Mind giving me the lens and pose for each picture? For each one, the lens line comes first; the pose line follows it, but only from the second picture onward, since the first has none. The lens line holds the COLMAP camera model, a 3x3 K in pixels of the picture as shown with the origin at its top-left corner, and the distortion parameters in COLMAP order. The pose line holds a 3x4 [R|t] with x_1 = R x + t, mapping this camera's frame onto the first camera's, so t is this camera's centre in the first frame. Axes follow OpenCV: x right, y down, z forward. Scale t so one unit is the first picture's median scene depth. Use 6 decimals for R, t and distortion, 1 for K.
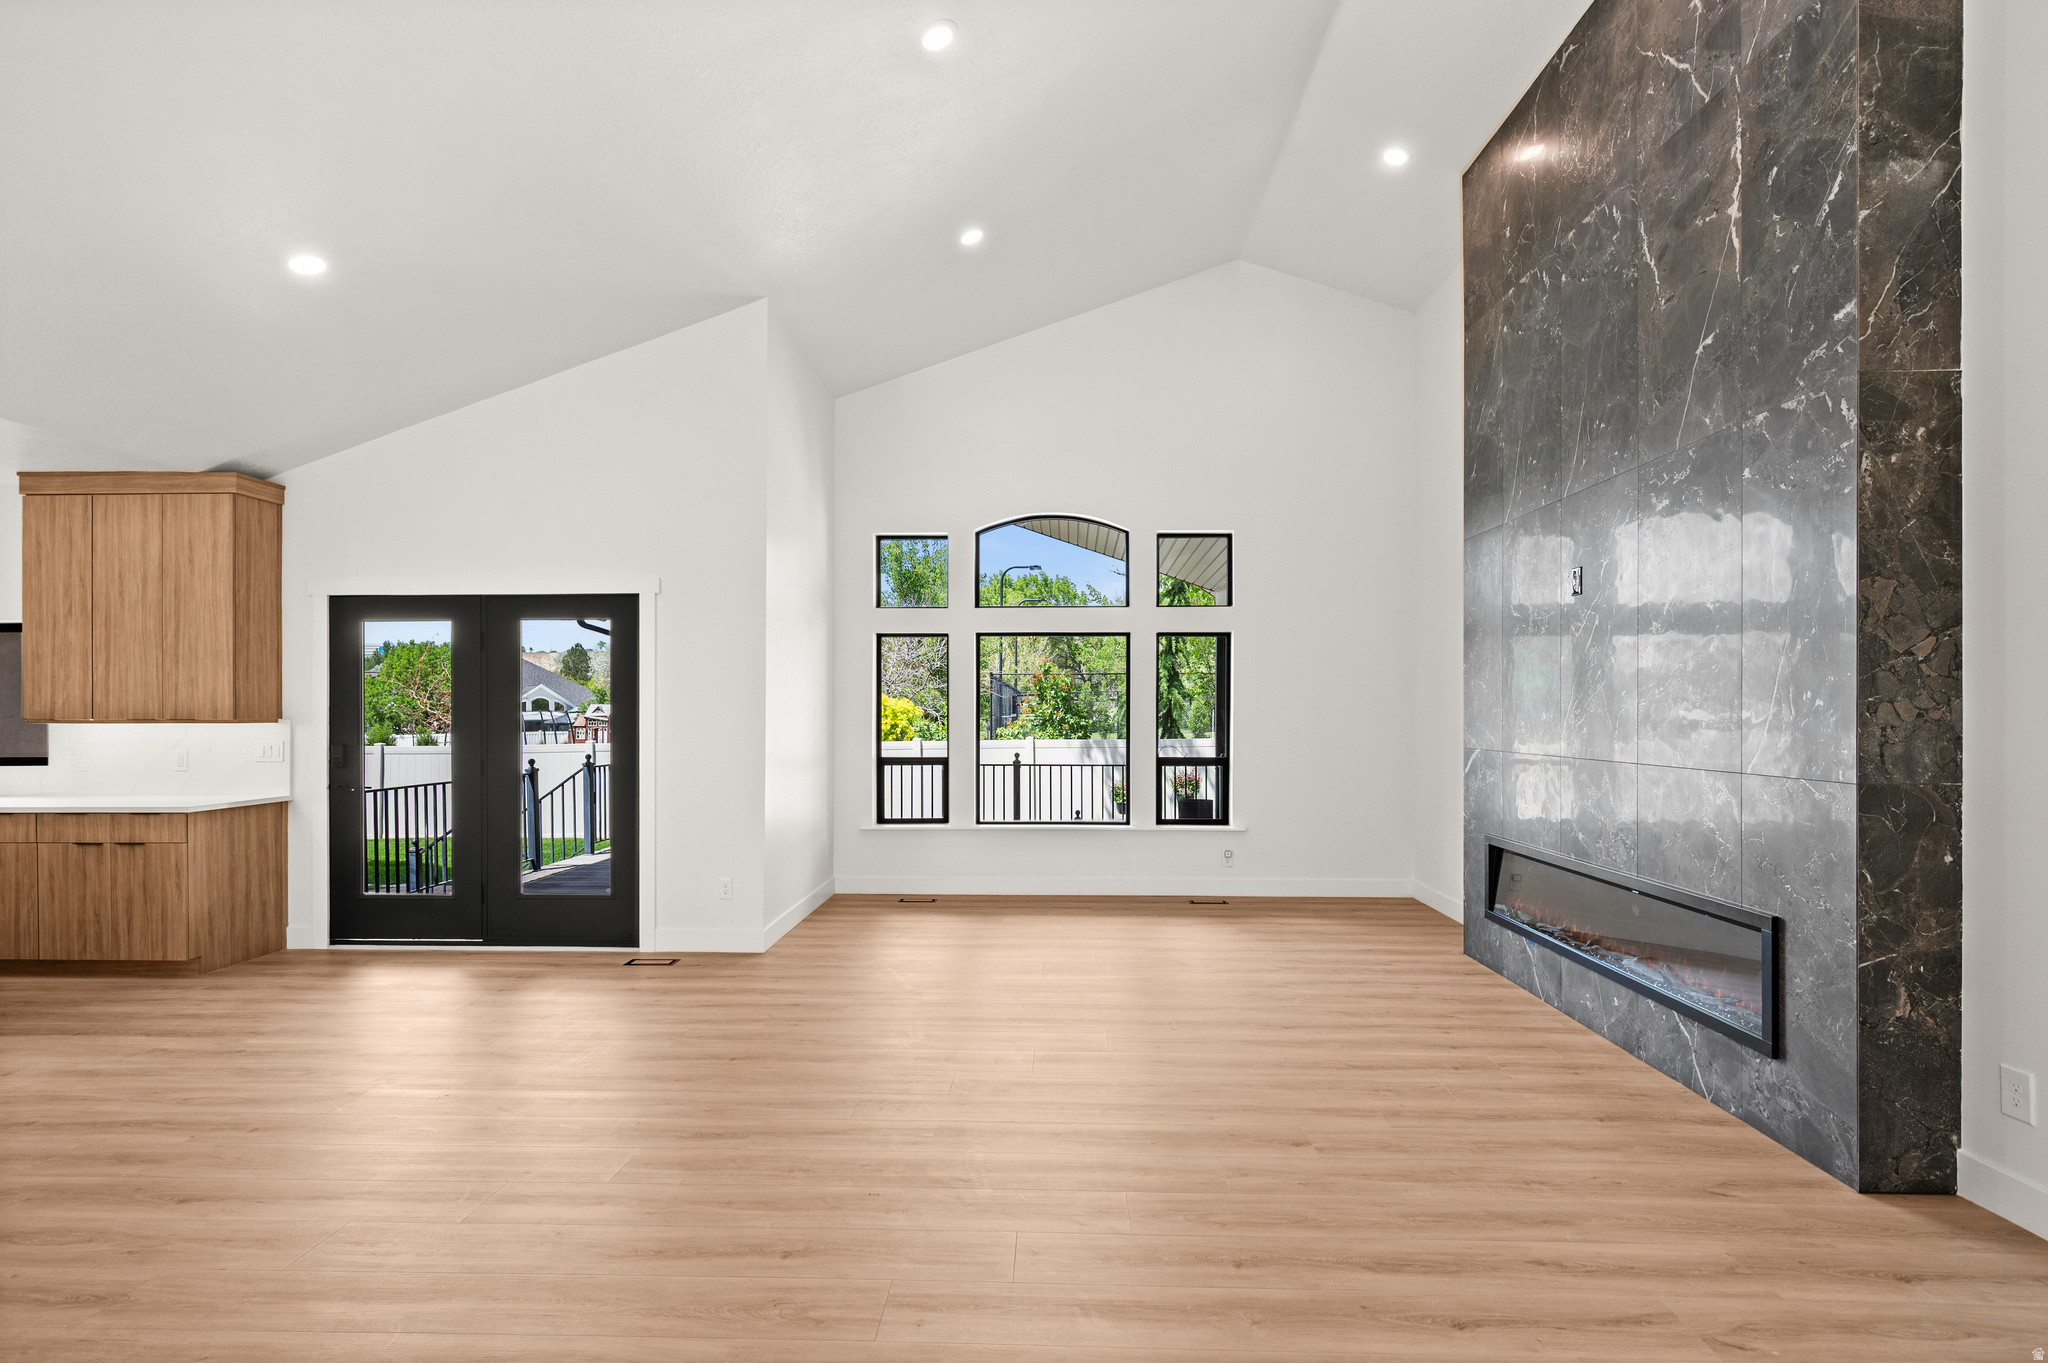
lens RADIAL K [[962.1, 0, 1031.0], [0, 962.1, 713.9], [0, 0, 1]] dist [-0.000816, 0.000006]
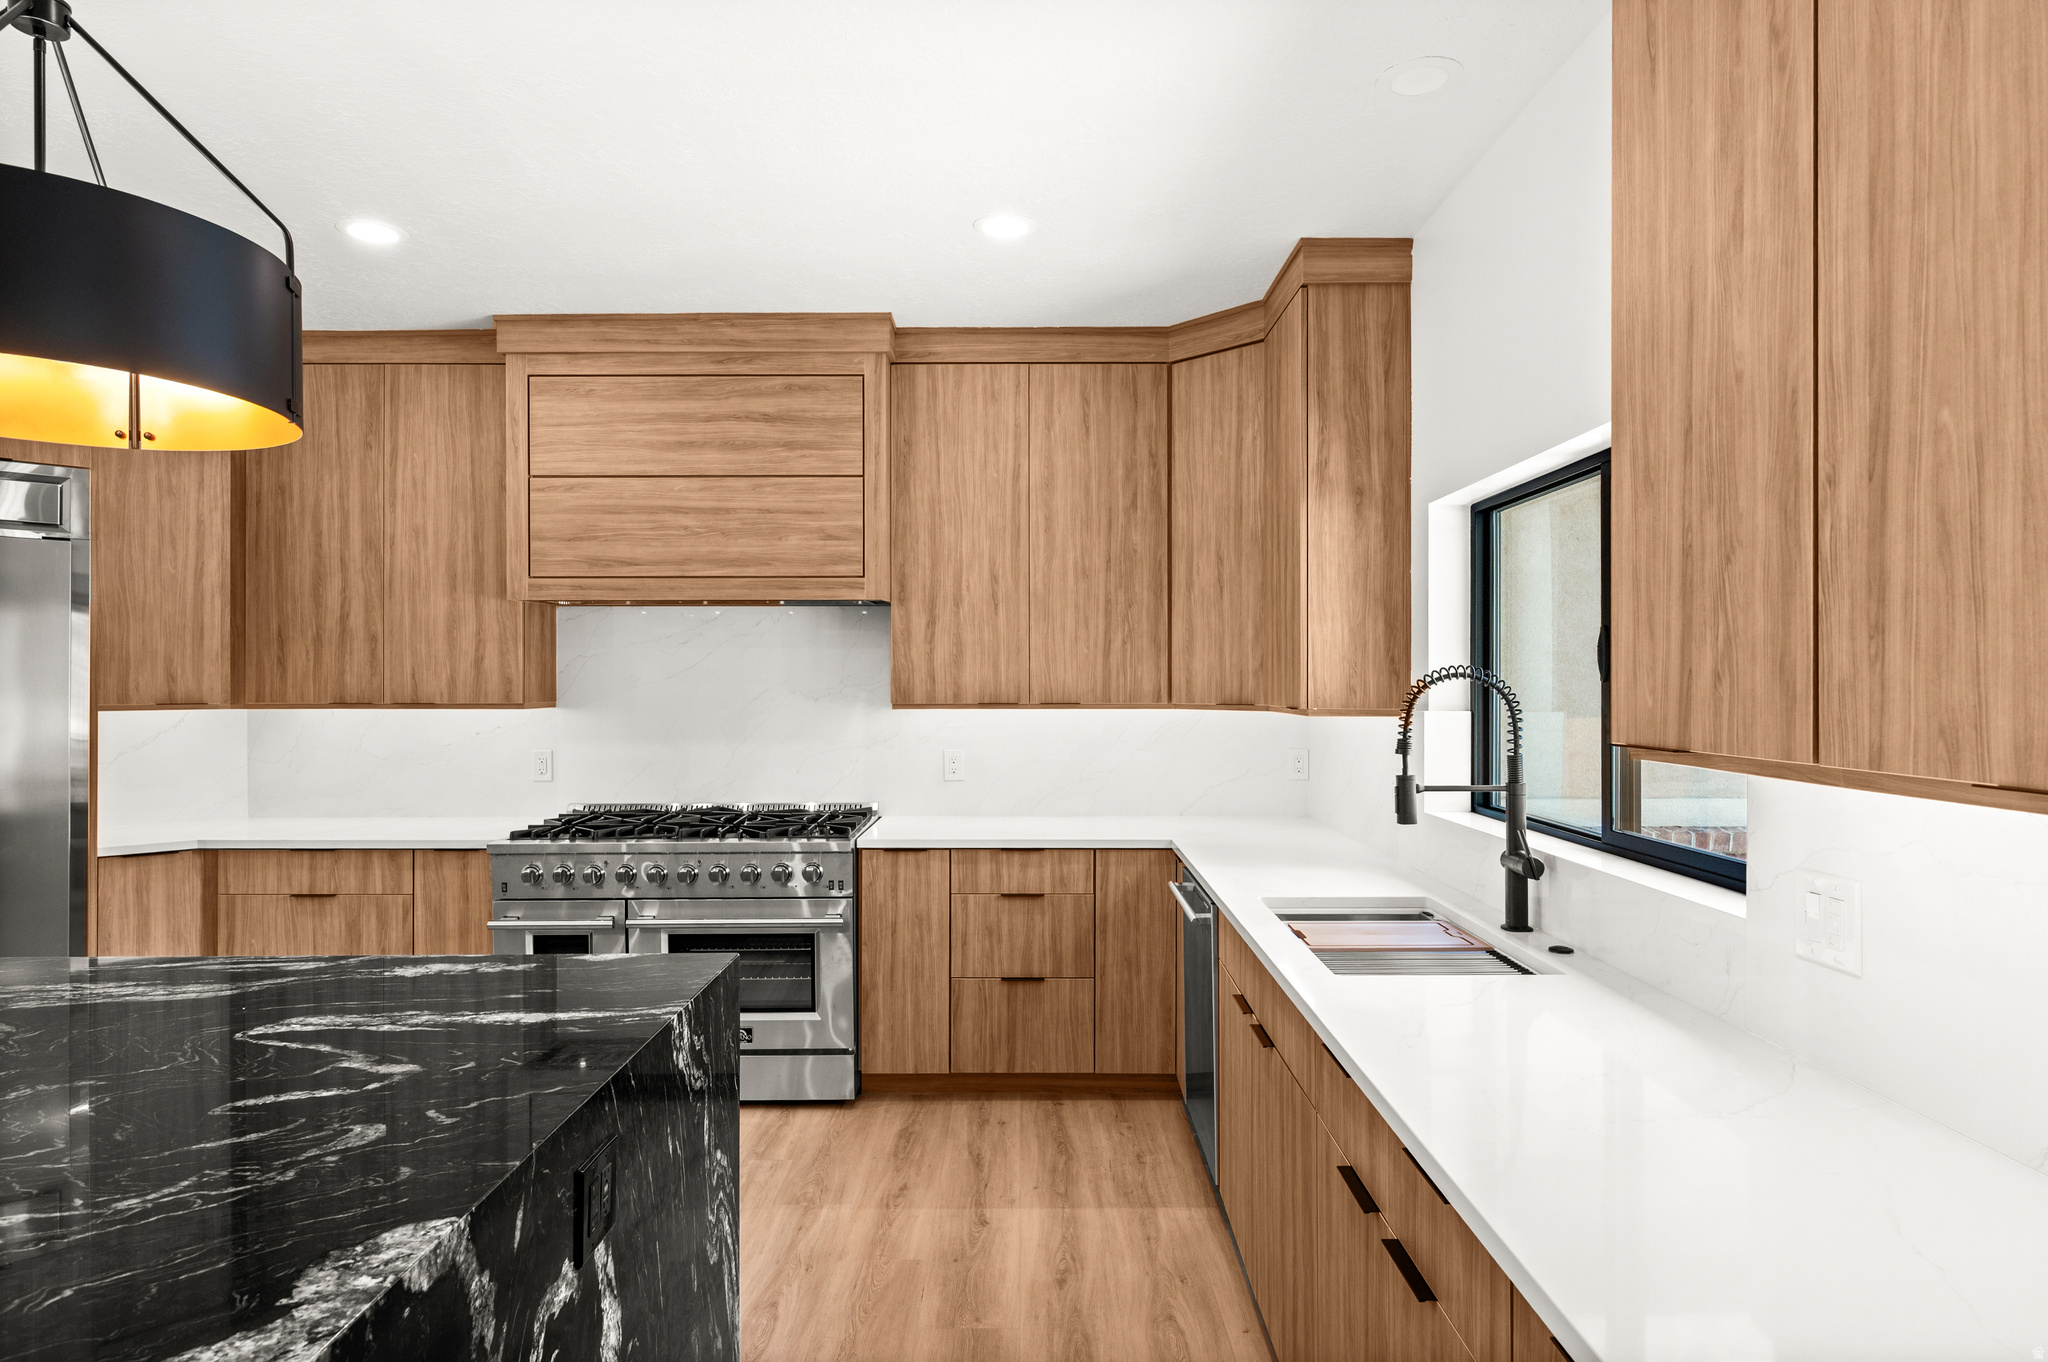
lens RADIAL K [[1136.8, 0, 1034.3], [0, 1136.8, 675.3], [0, 0, 1]] dist [0.002215, -0.001309]
pose [[0.036358, -0.000829, -0.999338, -0.766172], [-0.002354, 0.999997, -0.000915, -0.010822], [0.999336, 0.002386, 0.036356, 0.844118]]
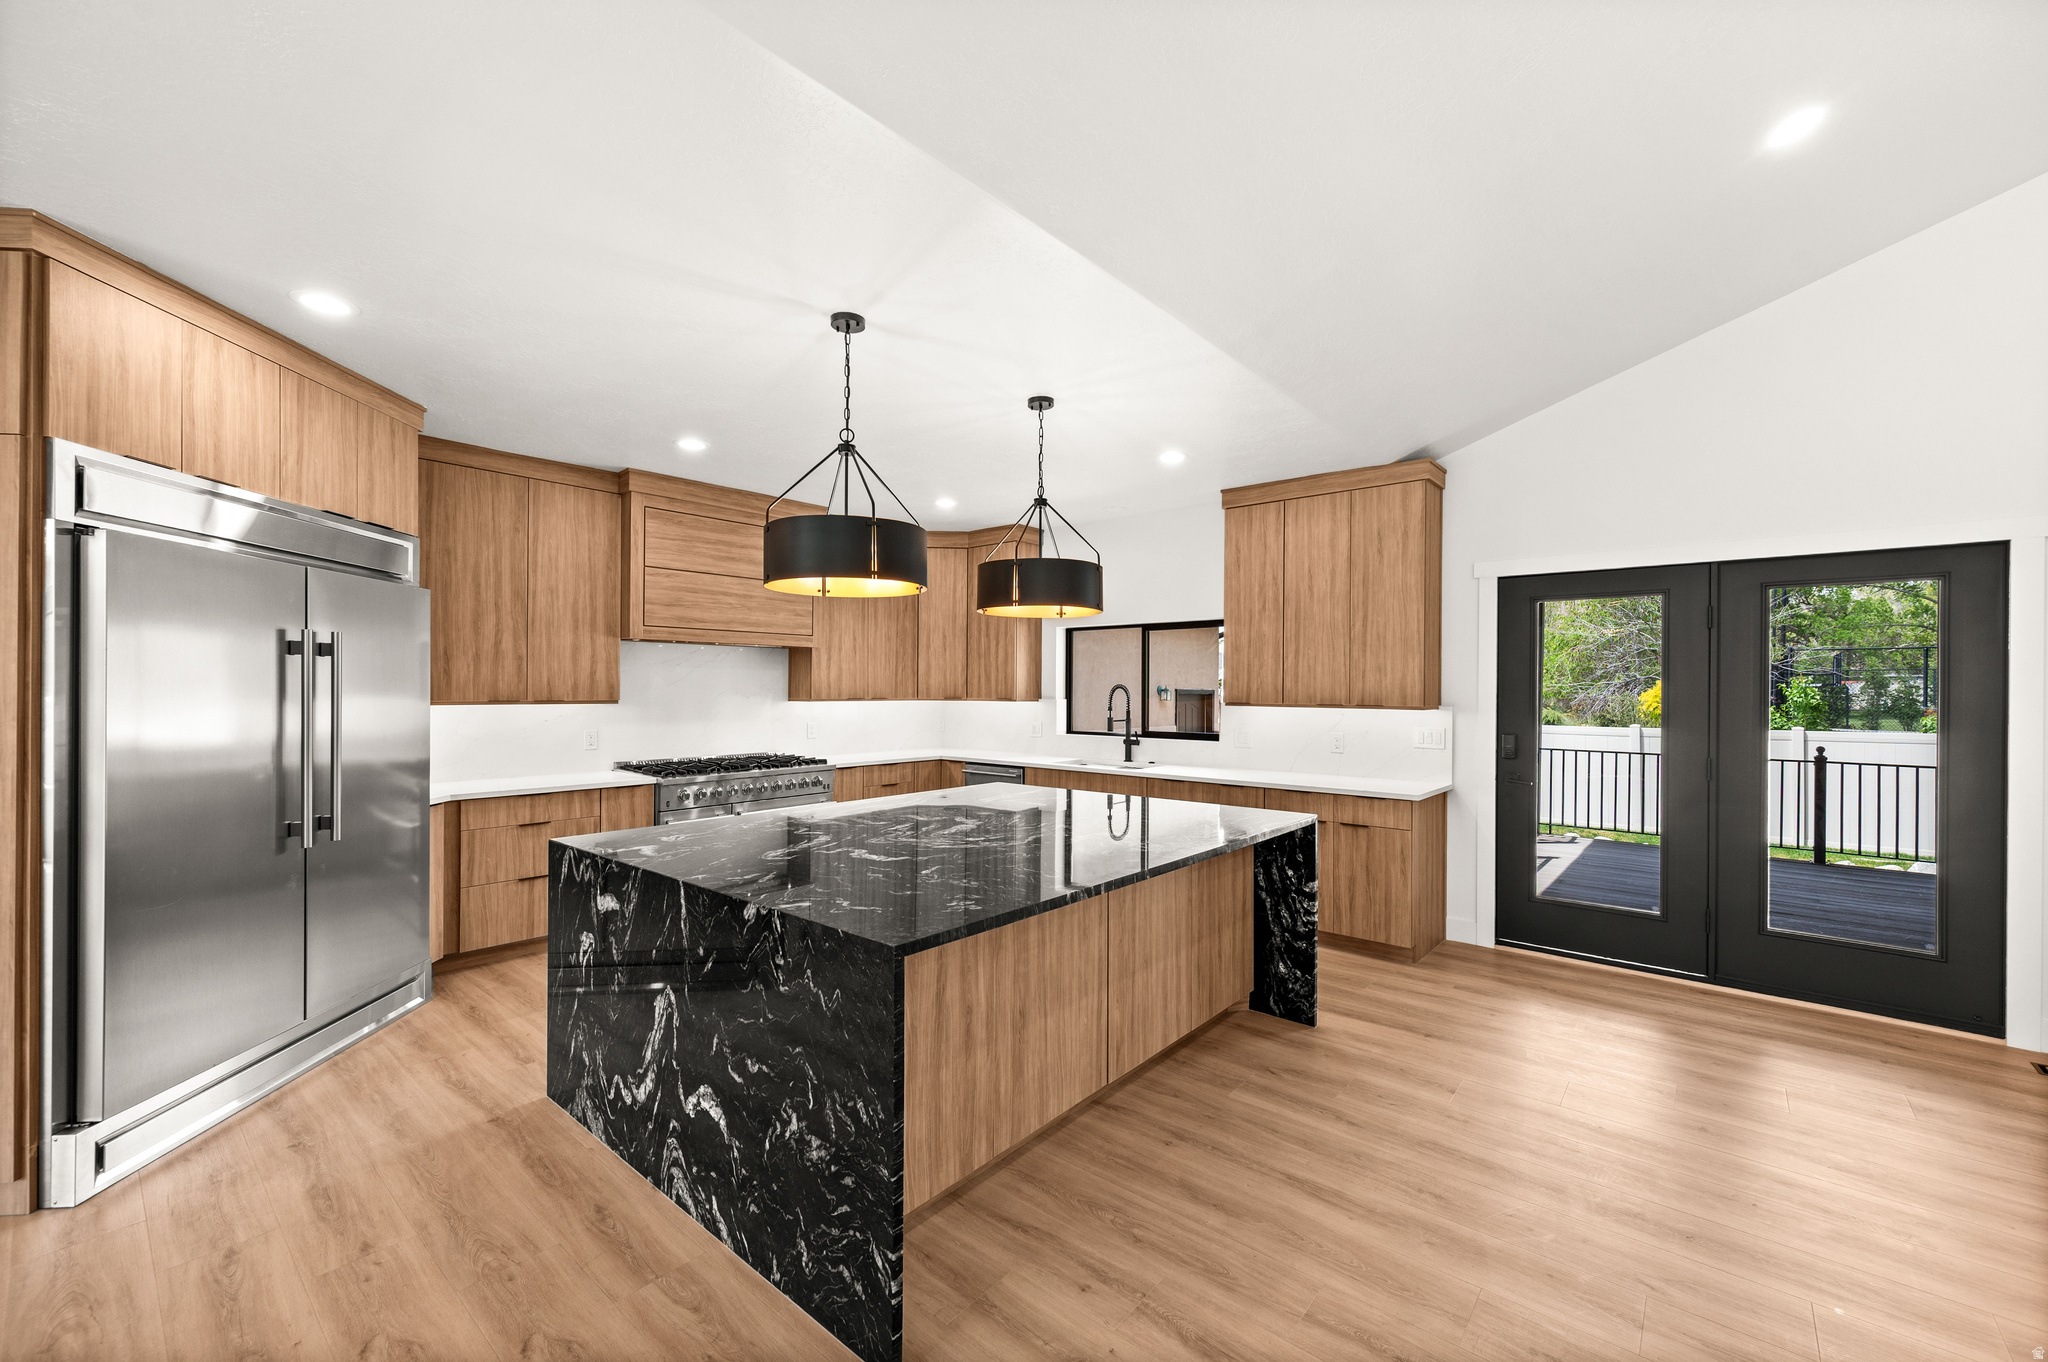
lens RADIAL K [[817.2, 0, 1029.7], [0, 817.2, 687.2], [0, 0, 1]] dist [-0.001732, -0.000613]
pose [[0.781529, 0.006169, -0.623839, -0.617714], [-0.009401, 0.999954, -0.001890, -0.008794], [0.623799, 0.007342, 0.781551, 0.083245]]
